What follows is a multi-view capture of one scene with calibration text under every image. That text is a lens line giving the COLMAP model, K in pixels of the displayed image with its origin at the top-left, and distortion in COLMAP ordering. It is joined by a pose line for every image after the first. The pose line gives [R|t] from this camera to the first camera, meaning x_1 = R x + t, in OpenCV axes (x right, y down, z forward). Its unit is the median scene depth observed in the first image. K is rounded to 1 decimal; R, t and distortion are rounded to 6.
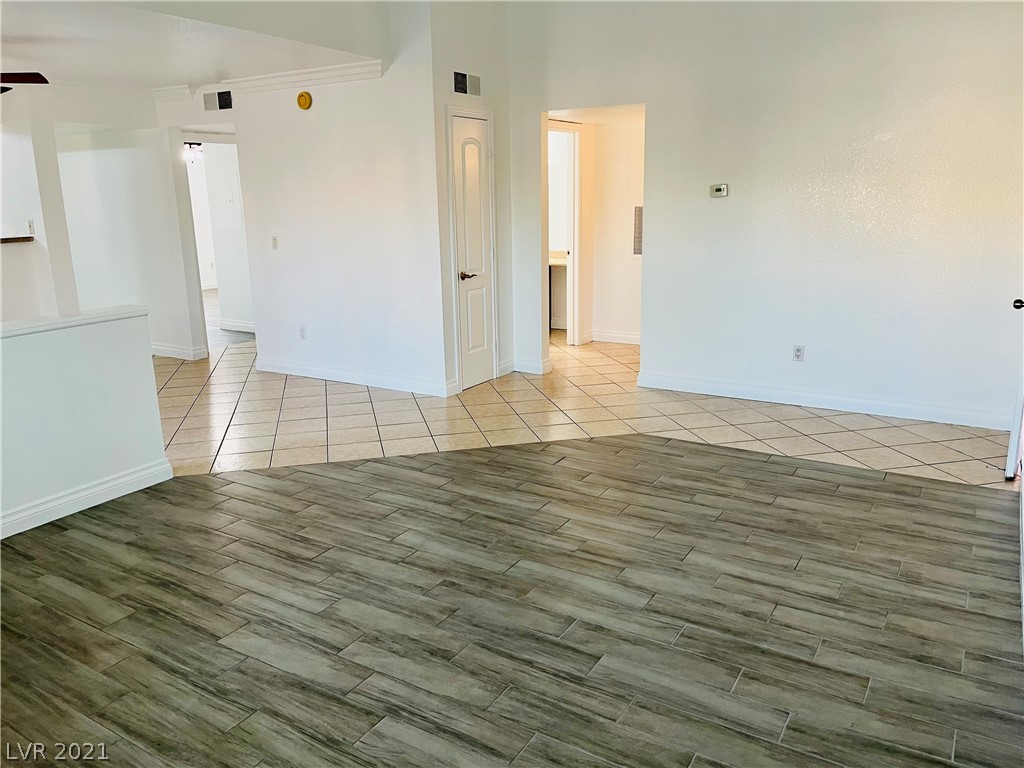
lens RADIAL K [[774.9, 0, 513.3], [0, 774.9, 380.3], [0, 0, 1]] dist [0.069310, -0.090975]
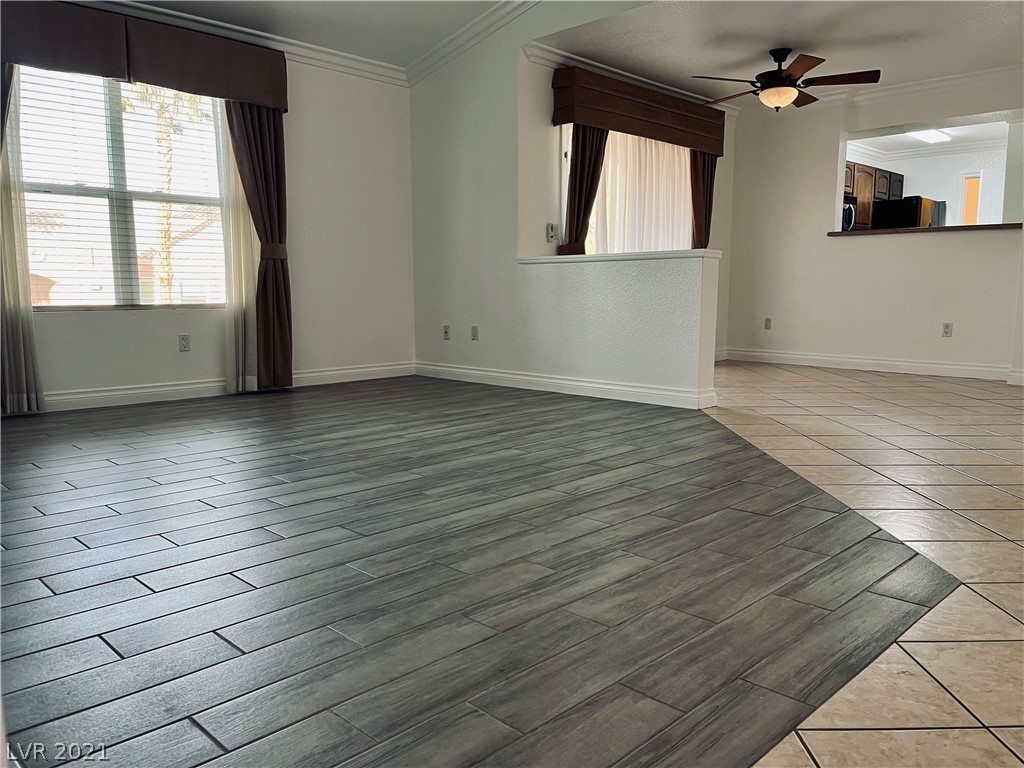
lens RADIAL K [[775.1, 0, 523.5], [0, 775.1, 389.8], [0, 0, 1]] dist [0.058963, -0.064463]
pose [[-0.225355, 0.145136, -0.963406, 0.733696], [-0.226523, 0.953938, 0.196697, -0.066915], [0.947577, 0.262560, -0.182098, 1.060123]]
